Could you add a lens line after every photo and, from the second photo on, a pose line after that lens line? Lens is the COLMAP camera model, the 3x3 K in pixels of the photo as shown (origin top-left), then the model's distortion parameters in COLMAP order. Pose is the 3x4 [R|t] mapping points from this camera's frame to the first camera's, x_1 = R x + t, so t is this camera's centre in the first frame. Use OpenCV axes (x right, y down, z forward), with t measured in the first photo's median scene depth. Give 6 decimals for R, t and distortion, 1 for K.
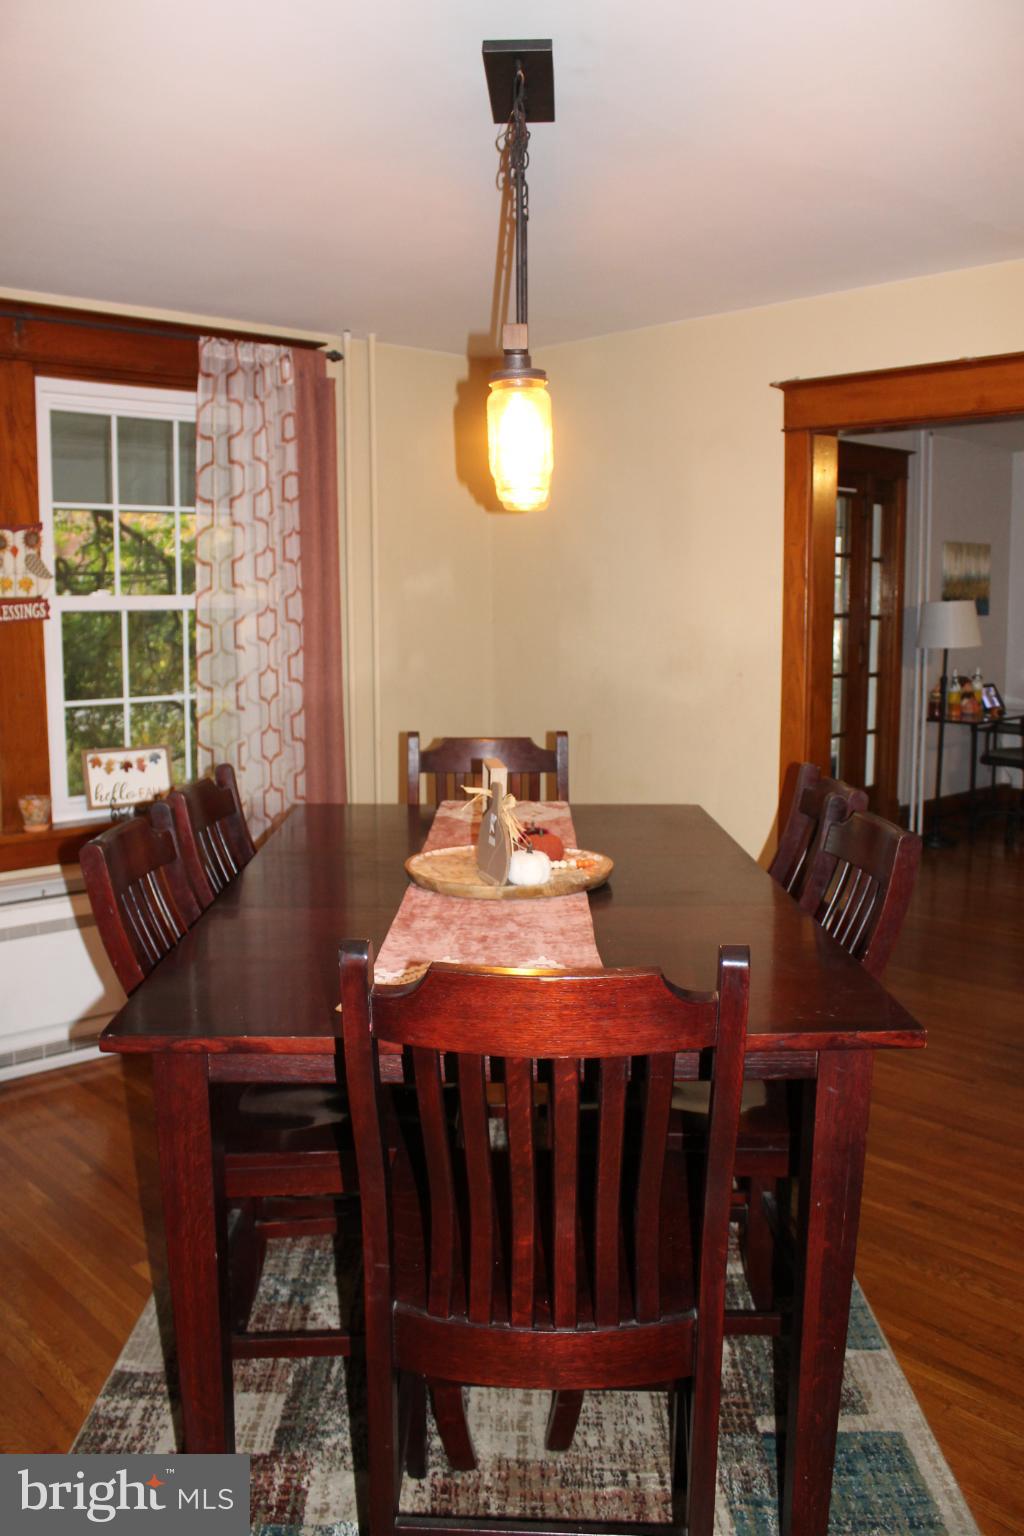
lens RADIAL K [[1302.0, 0, 503.3], [0, 1302.0, 766.8], [0, 0, 1]] dist [-0.166657, 0.154932]
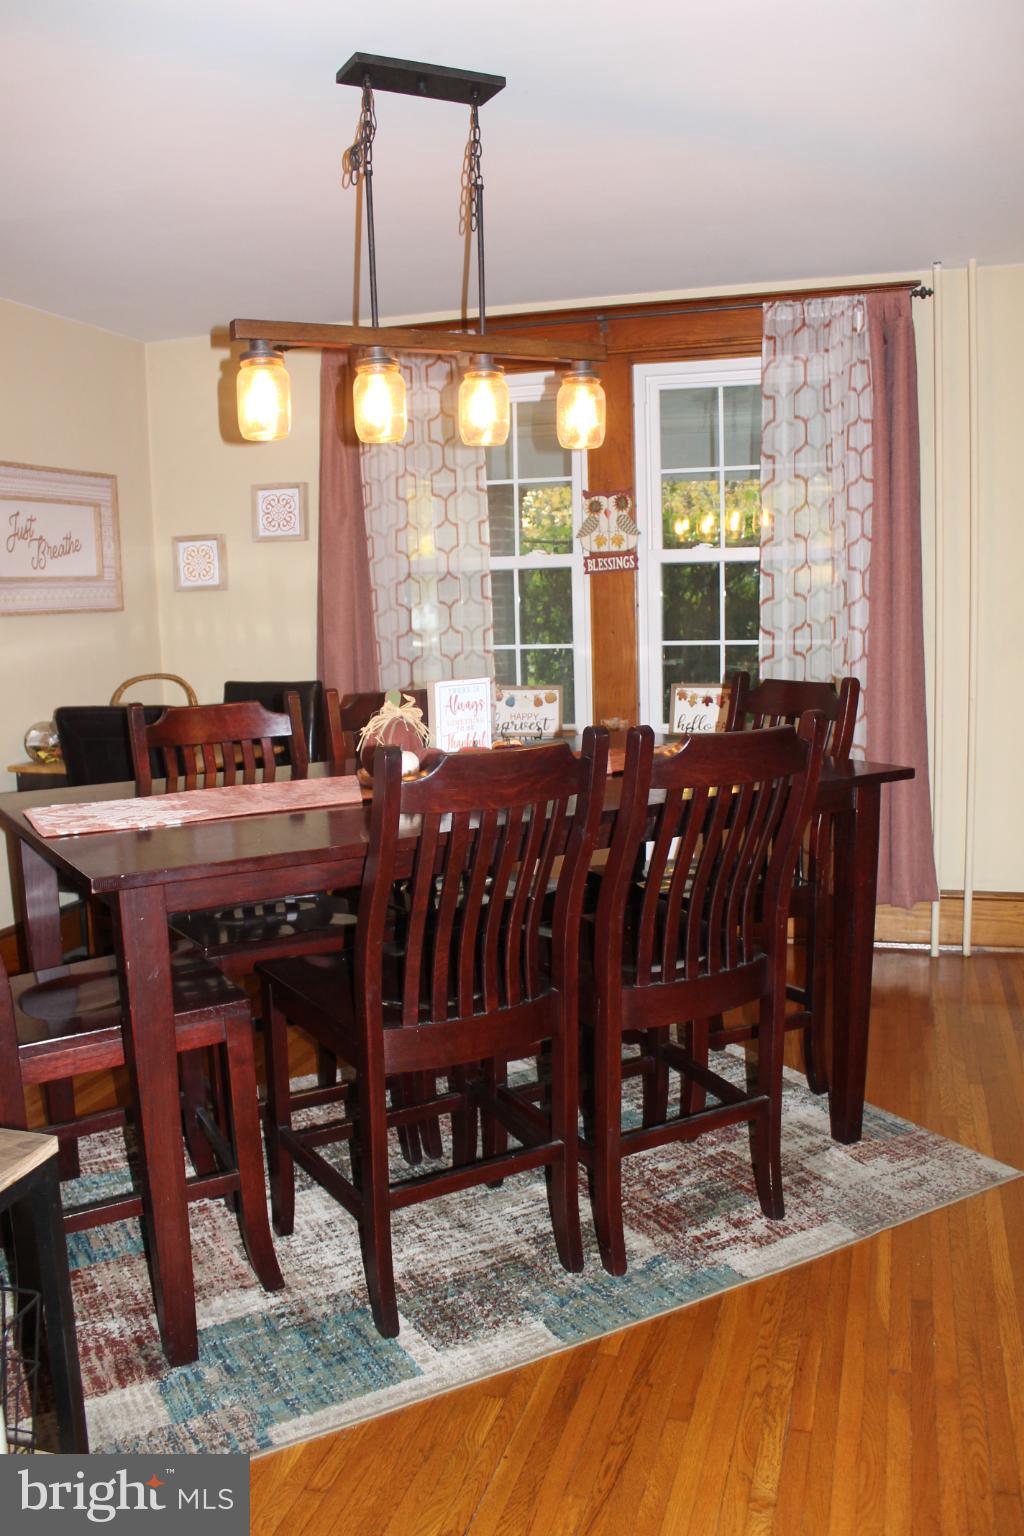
lens RADIAL K [[1302.0, 0, 503.3], [0, 1302.0, 766.8], [0, 0, 1]] dist [-0.166657, 0.154932]
pose [[0.484036, 0.102441, -0.869031, 0.618766], [-0.088240, 0.993776, 0.067997, -0.004580], [0.870588, 0.043770, 0.490062, 0.301076]]
